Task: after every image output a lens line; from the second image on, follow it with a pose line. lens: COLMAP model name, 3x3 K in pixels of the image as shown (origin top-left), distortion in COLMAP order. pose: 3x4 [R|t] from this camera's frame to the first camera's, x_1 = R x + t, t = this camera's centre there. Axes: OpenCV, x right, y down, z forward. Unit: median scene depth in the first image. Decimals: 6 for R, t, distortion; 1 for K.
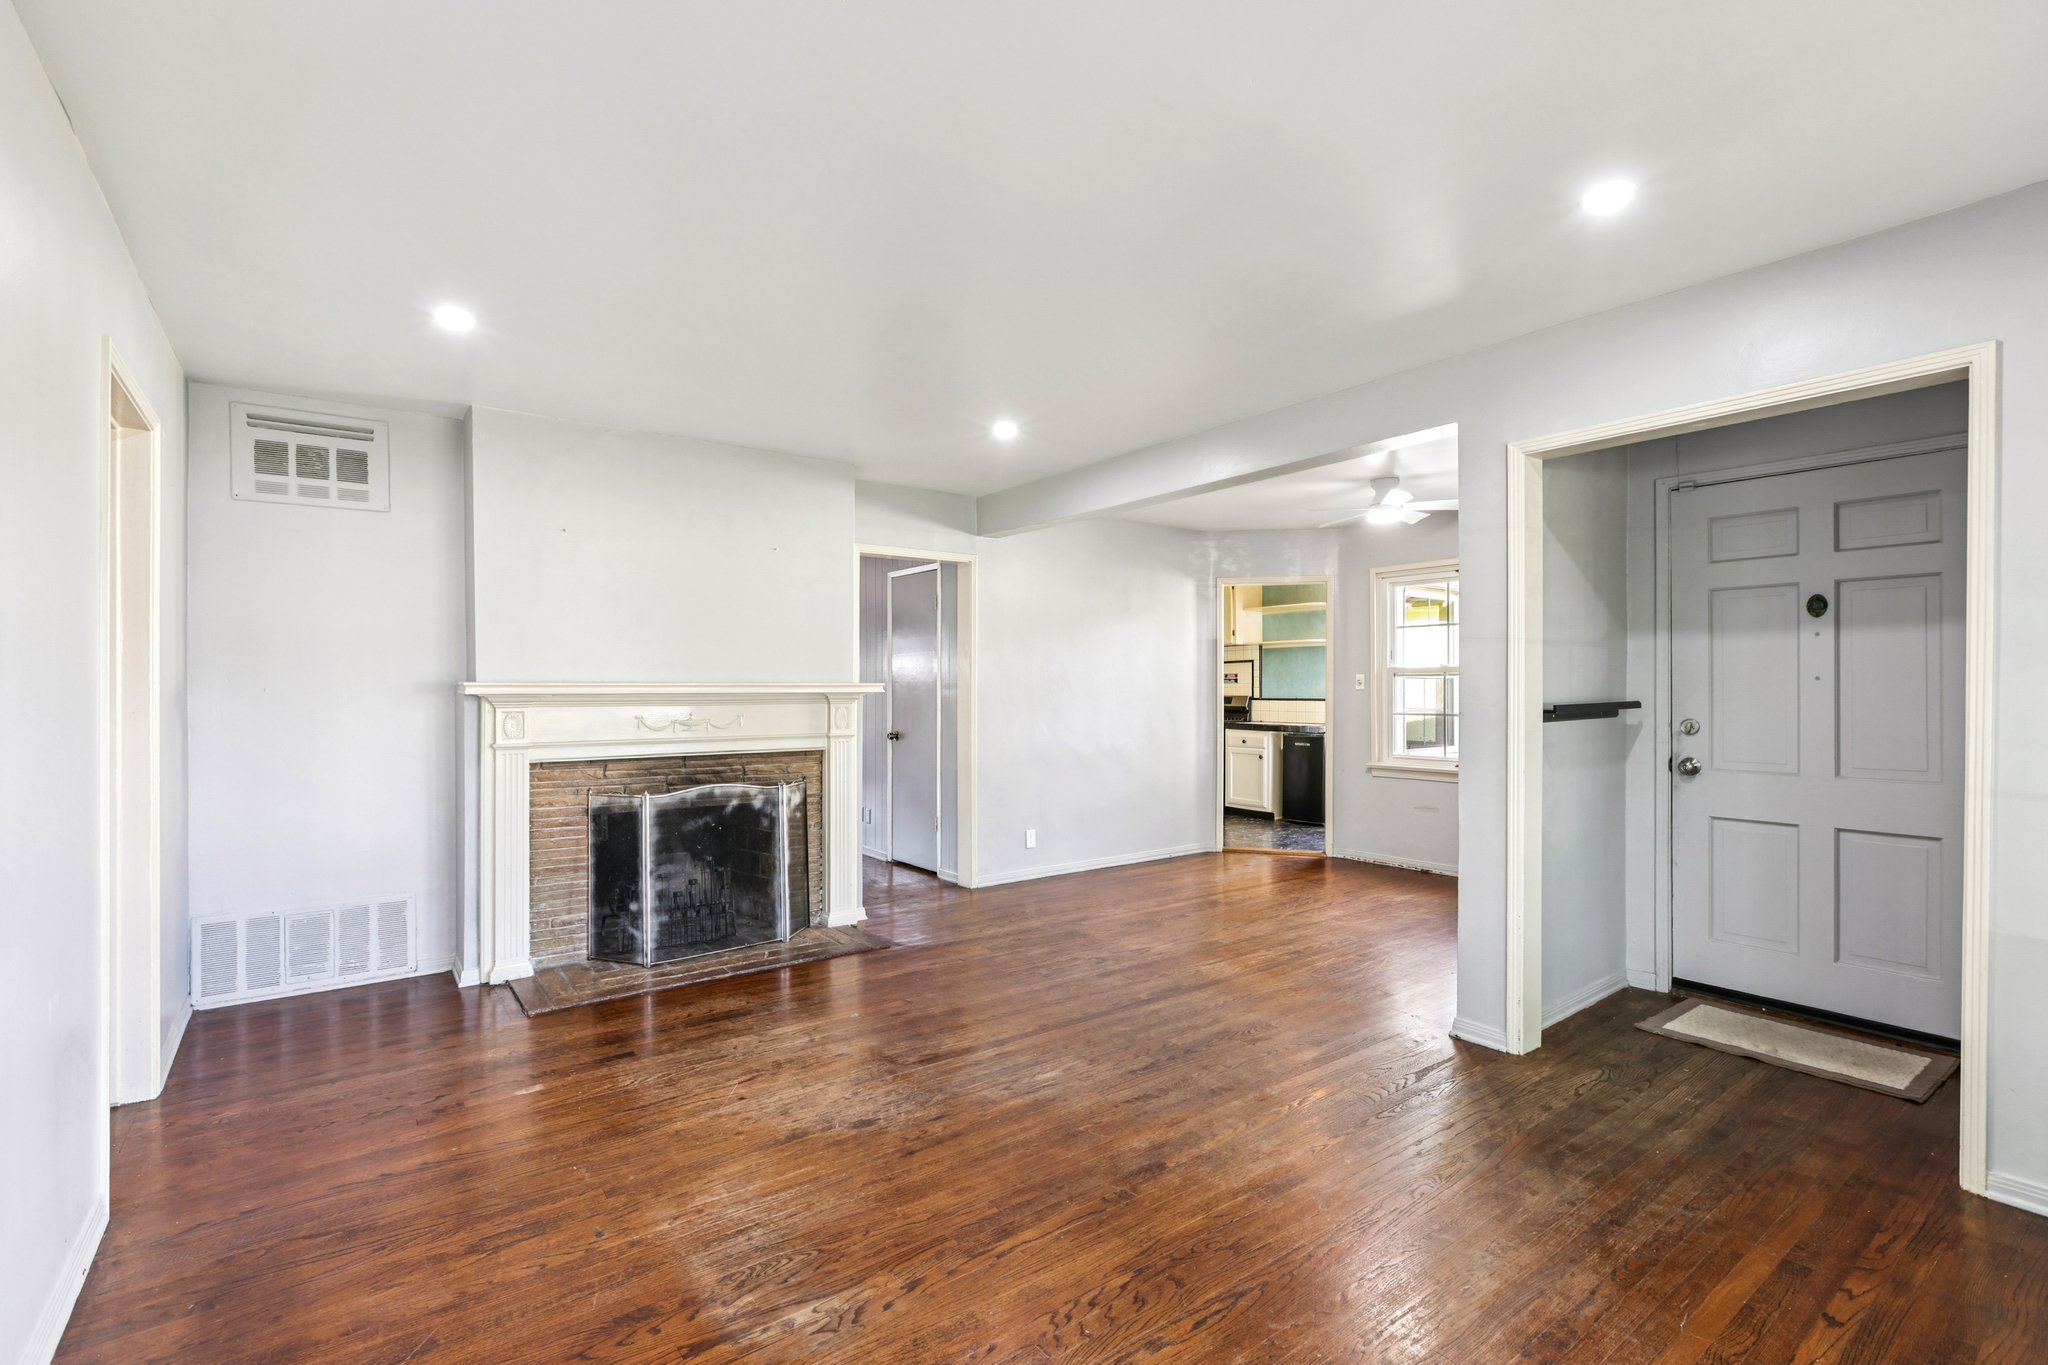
lens RADIAL K [[915.3, 0, 1021.0], [0, 915.3, 687.2], [0, 0, 1]] dist [-0.004460, -0.001257]
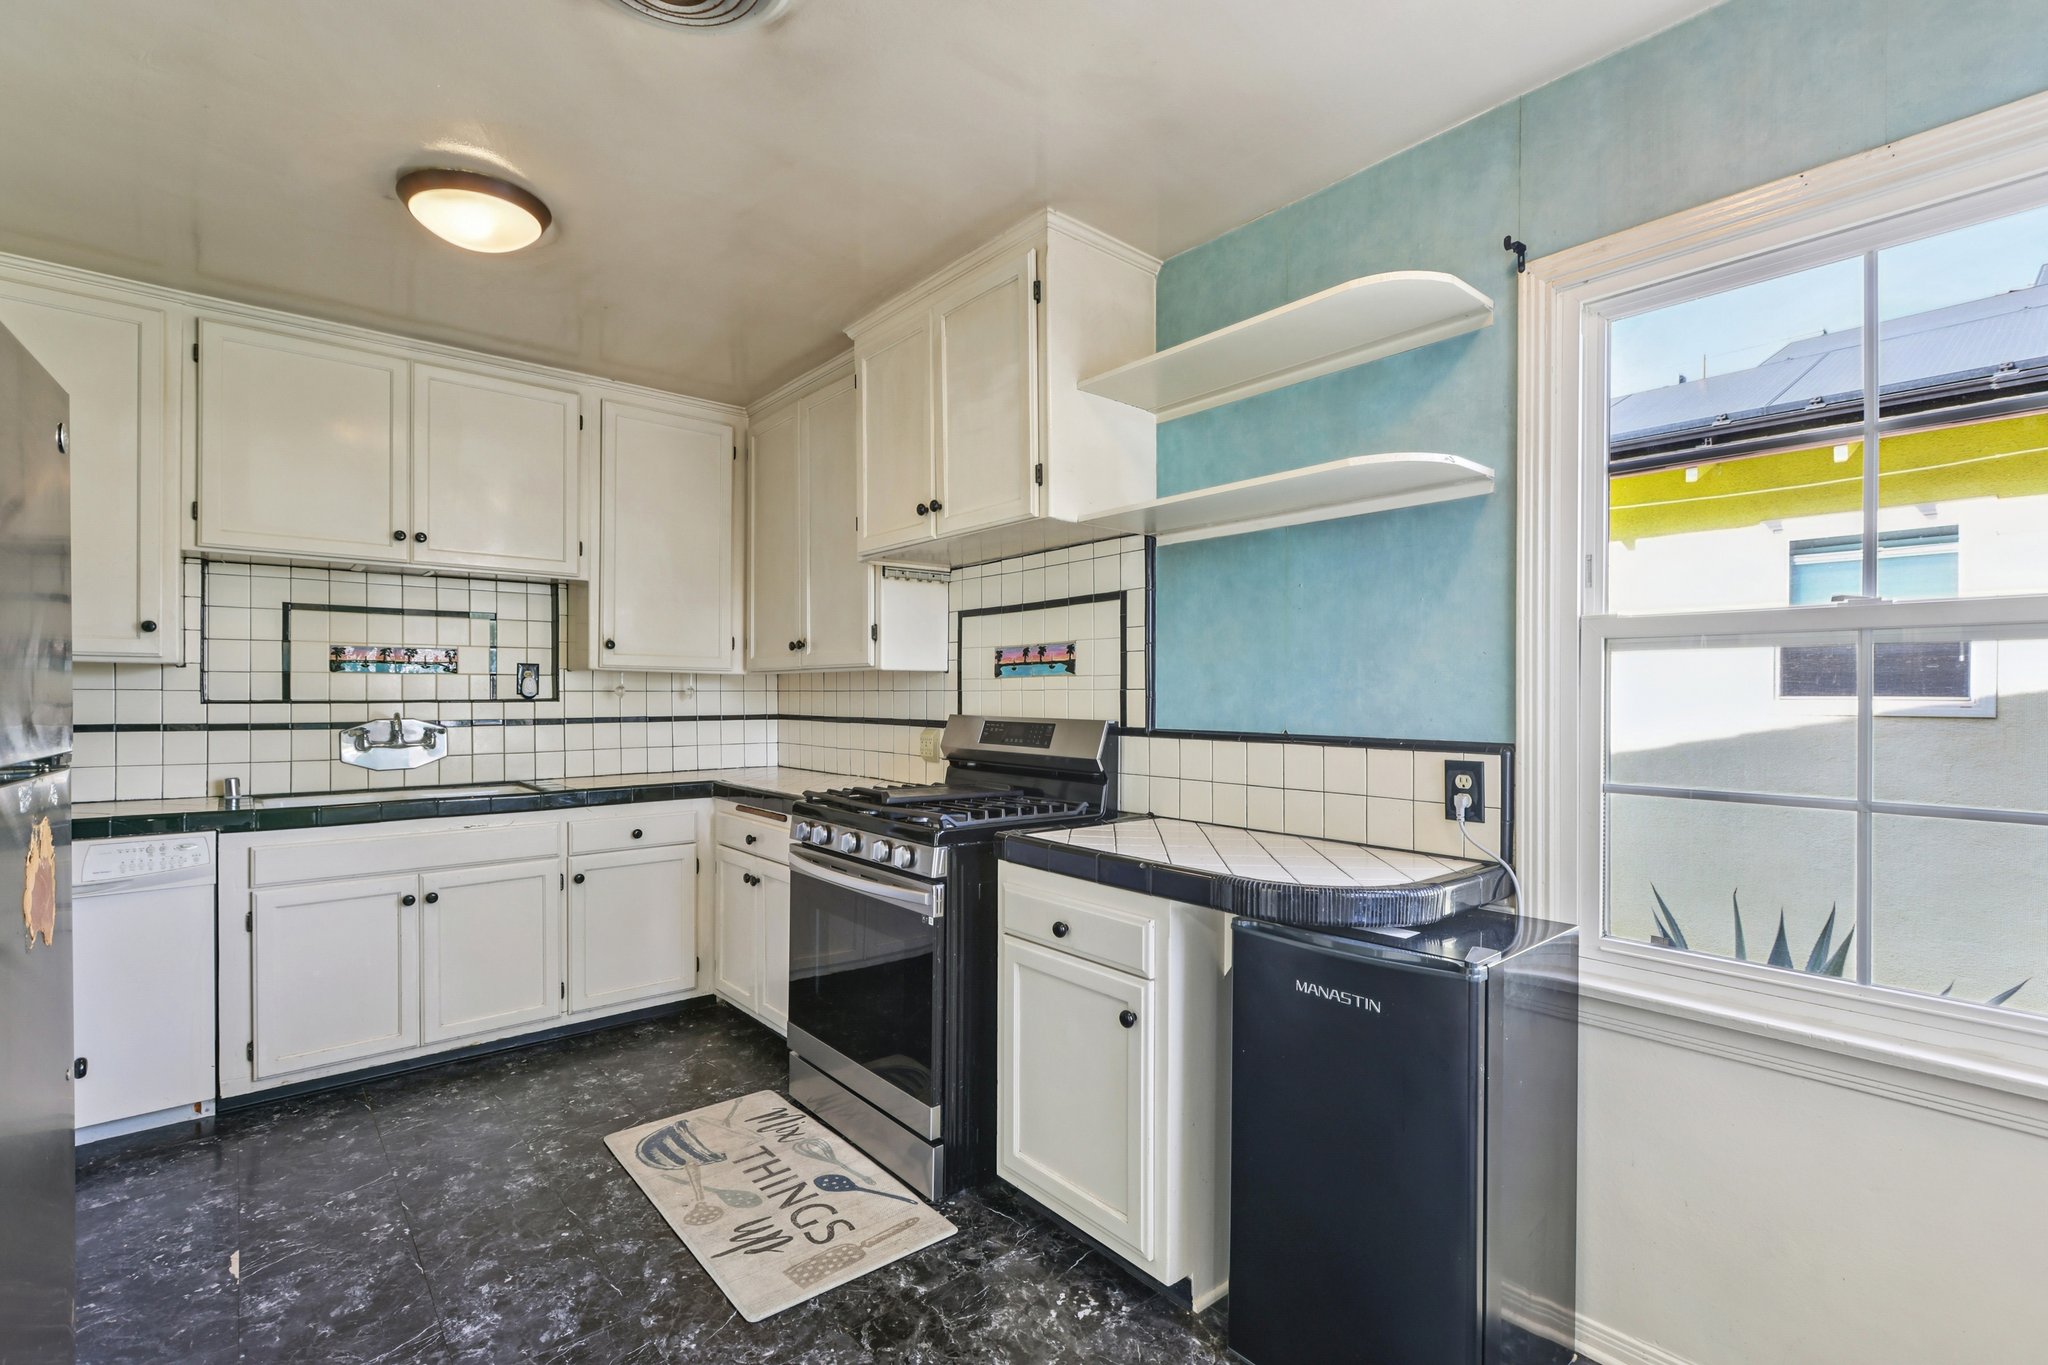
lens RADIAL K [[915.3, 0, 1026.2], [0, 915.3, 693.1], [0, 0, 1]] dist [-0.004460, -0.001257]
pose [[0.997928, 0.004032, 0.064210, 0.281997], [-0.003923, 0.999991, -0.001826, 0.002759], [-0.064216, 0.001571, 0.997935, 0.993192]]
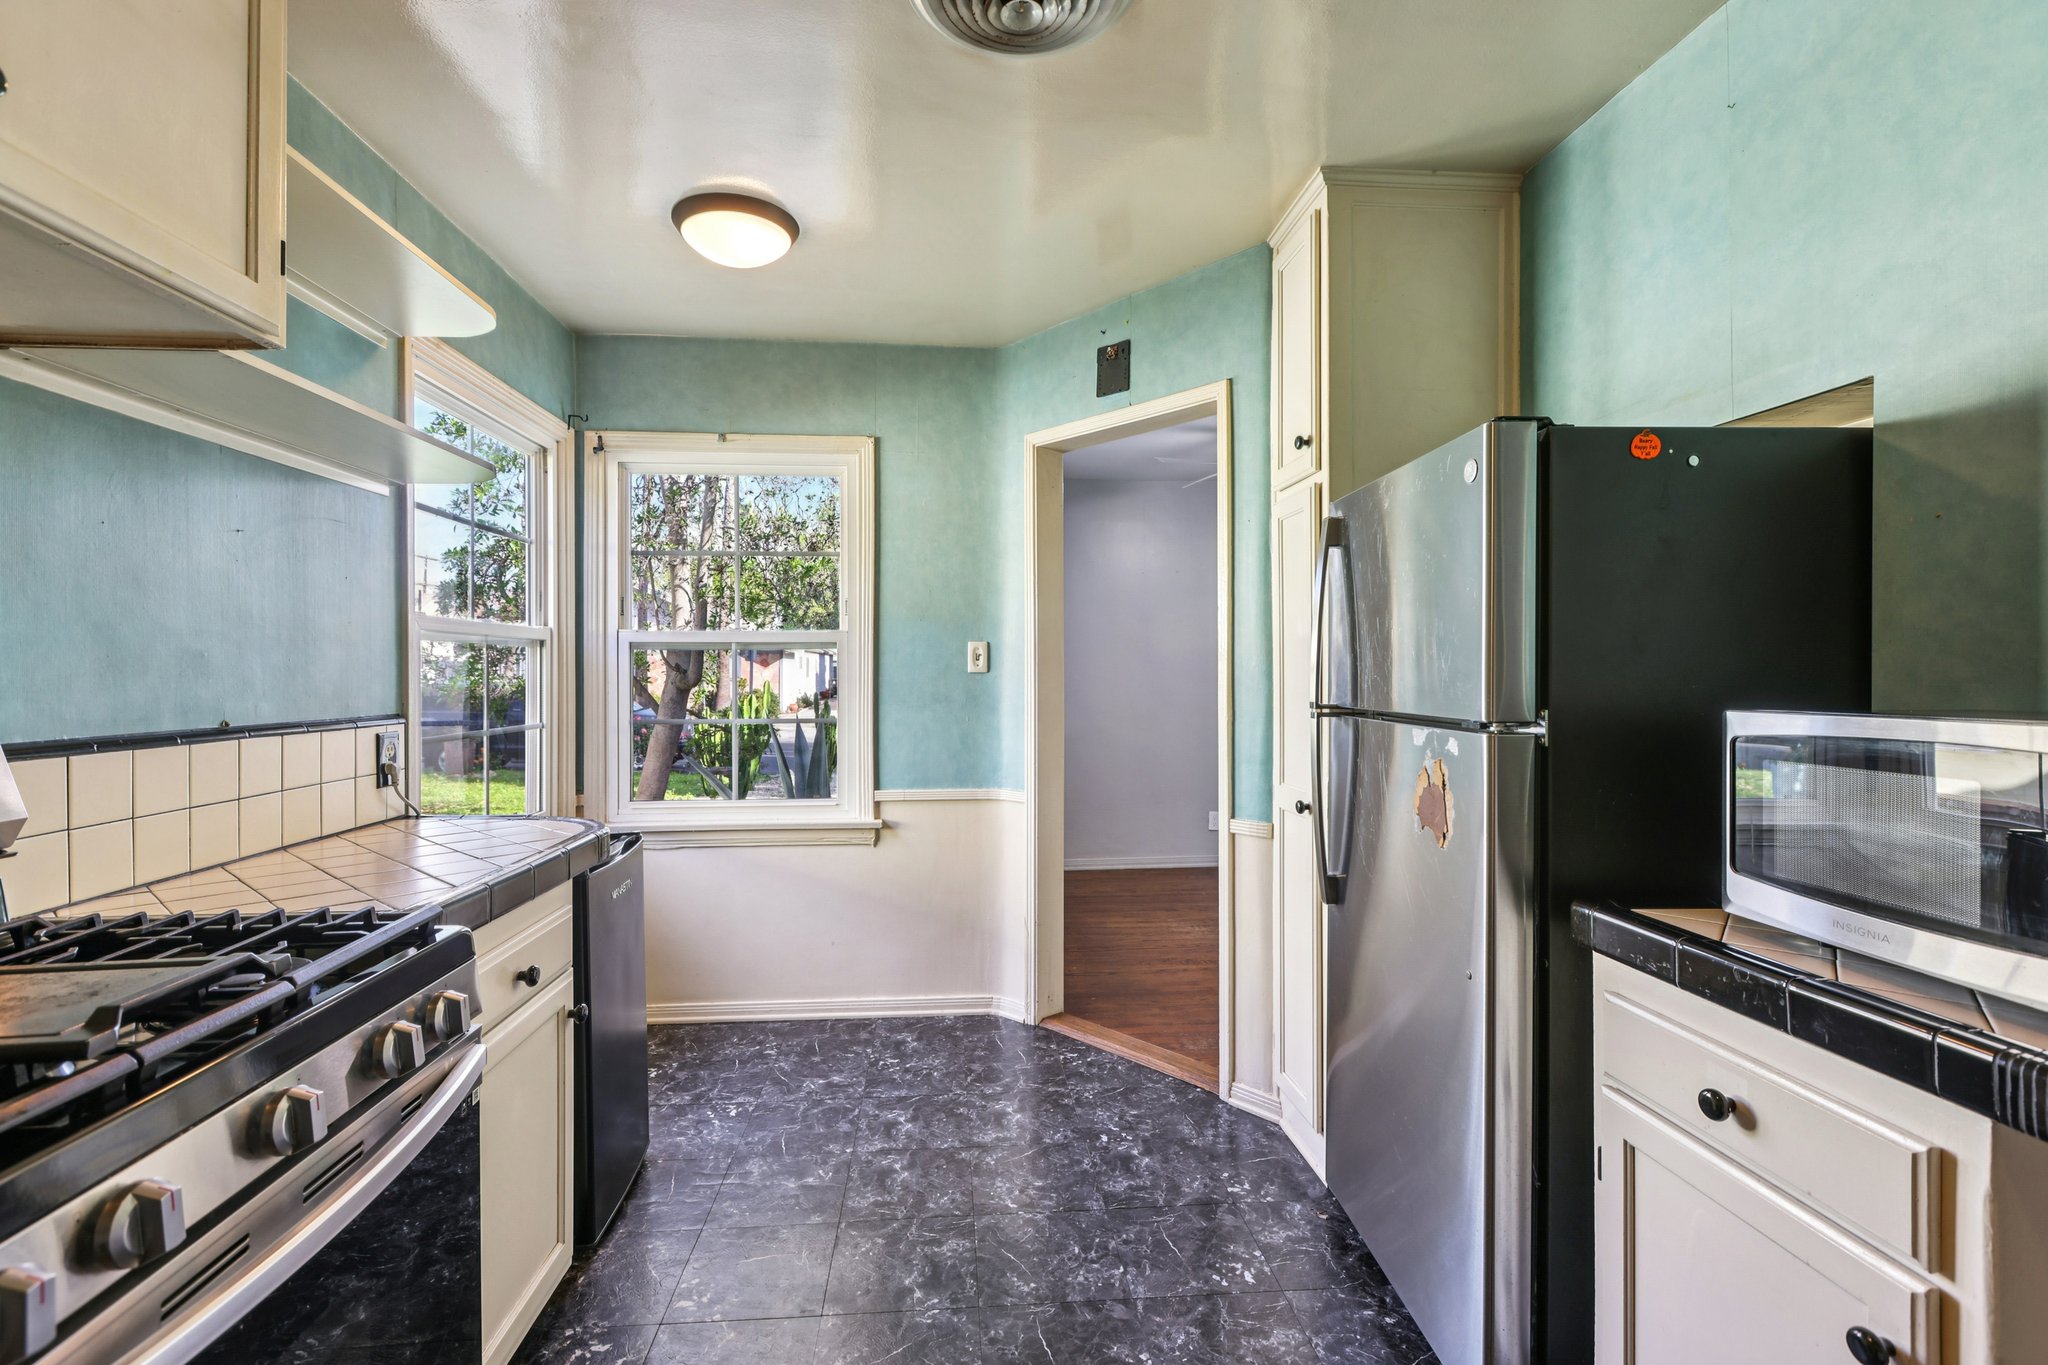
lens RADIAL K [[915.3, 0, 1007.7], [0, 915.3, 668.1], [0, 0, 1]] dist [-0.004460, -0.001257]
pose [[-0.842875, 0.004651, 0.538090, 0.097123], [0.003720, 0.999989, -0.002817, 0.002249], [-0.538097, -0.000373, -0.842883, 1.395093]]
